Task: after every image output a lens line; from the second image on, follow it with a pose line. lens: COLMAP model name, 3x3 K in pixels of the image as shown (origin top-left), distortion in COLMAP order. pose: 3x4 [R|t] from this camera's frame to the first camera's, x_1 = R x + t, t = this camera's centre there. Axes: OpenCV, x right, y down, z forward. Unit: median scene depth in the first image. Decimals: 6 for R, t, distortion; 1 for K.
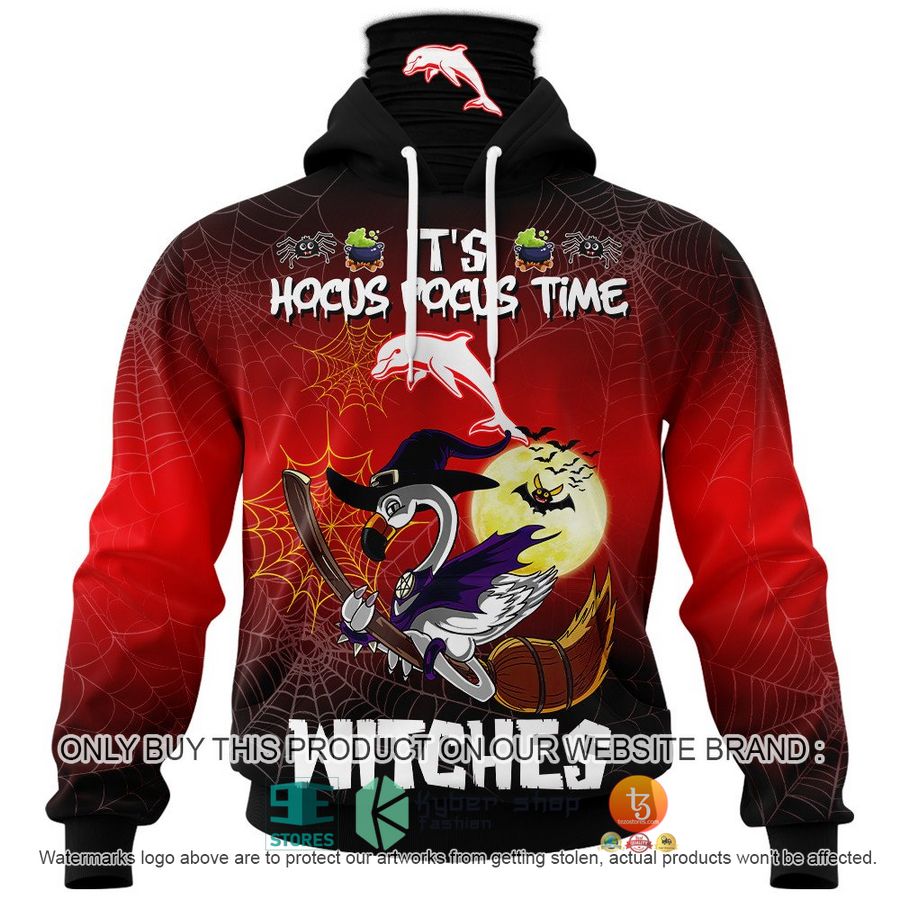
lens RADIAL K [[5651.2, 0, 450.0], [0, 5651.2, 450.0], [0, 0, 1]] dist [0.526928, -18.858971]
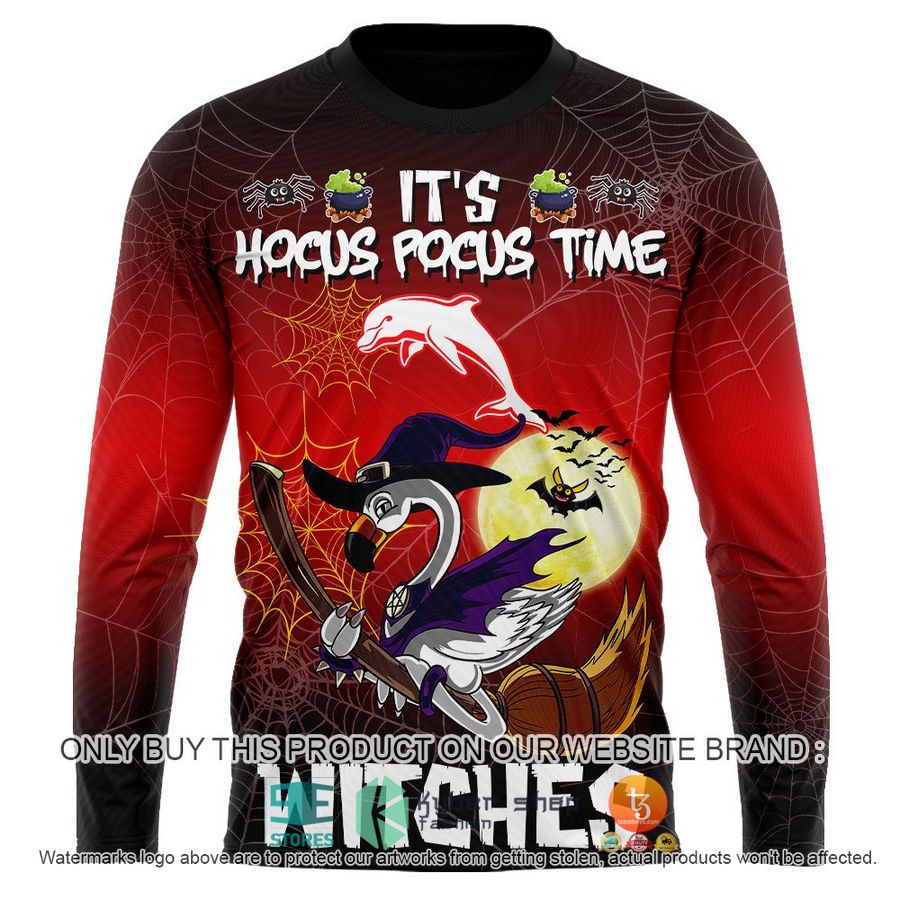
lens RADIAL K [[5651.2, 0, 450.0], [0, 5651.2, 450.0], [0, 0, 1]] dist [0.526928, -18.858971]
pose [[1.000000, -0.000055, 0.000003, -0.000277], [0.000055, 1.000000, 0.000000, 0.001794], [-0.000003, 0.000000, 1.000000, 0.171747]]
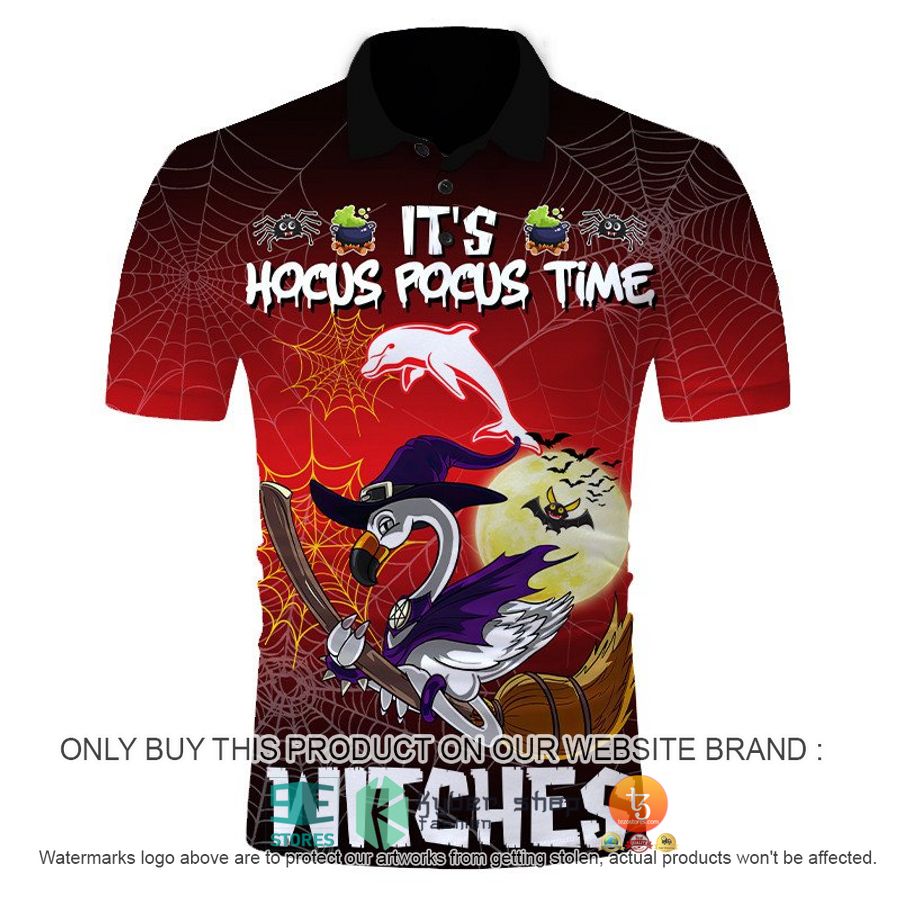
lens RADIAL K [[5651.2, 0, 450.0], [0, 5651.2, 450.0], [0, 0, 1]] dist [0.526928, -18.858971]
pose [[1.000000, -0.000094, 0.000006, -0.000167], [0.000094, 1.000000, -0.000001, -0.001397], [-0.000006, 0.000001, 1.000000, 0.124930]]
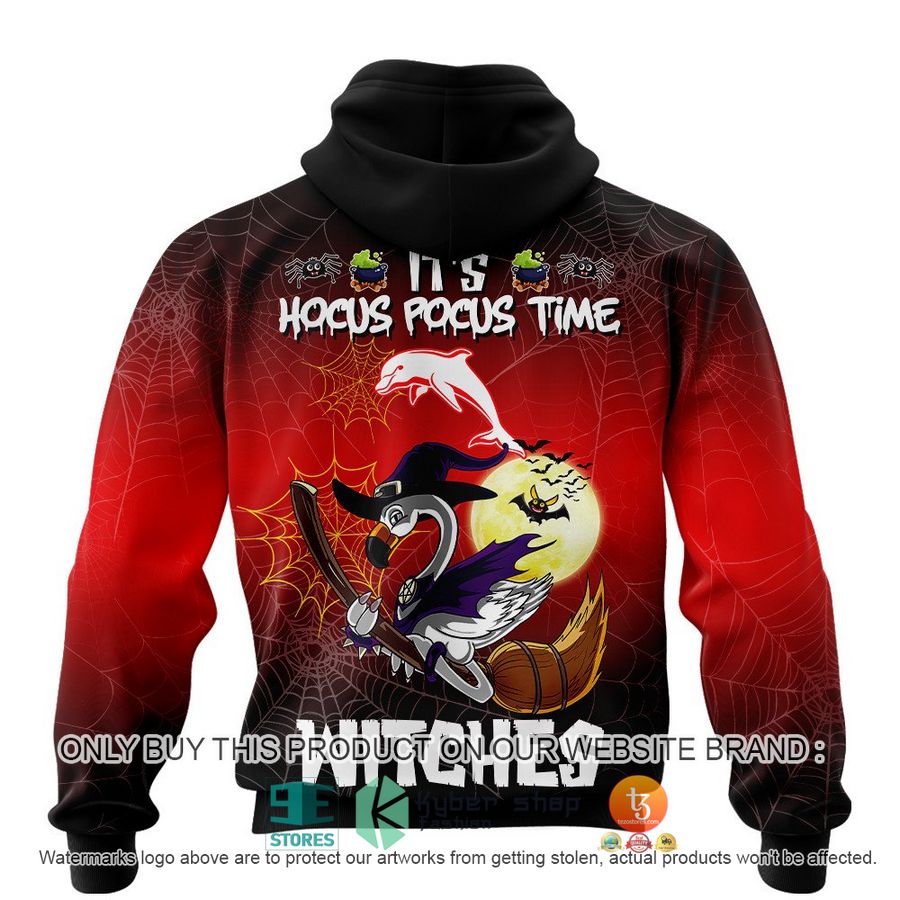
lens RADIAL K [[5651.2, 0, 450.0], [0, 5651.2, 450.0], [0, 0, 1]] dist [0.526928, -18.858971]
pose [[1.000000, -0.000064, 0.000004, -0.000070], [0.000064, 1.000000, -0.000001, -0.002211], [-0.000004, 0.000001, 1.000000, -0.046633]]
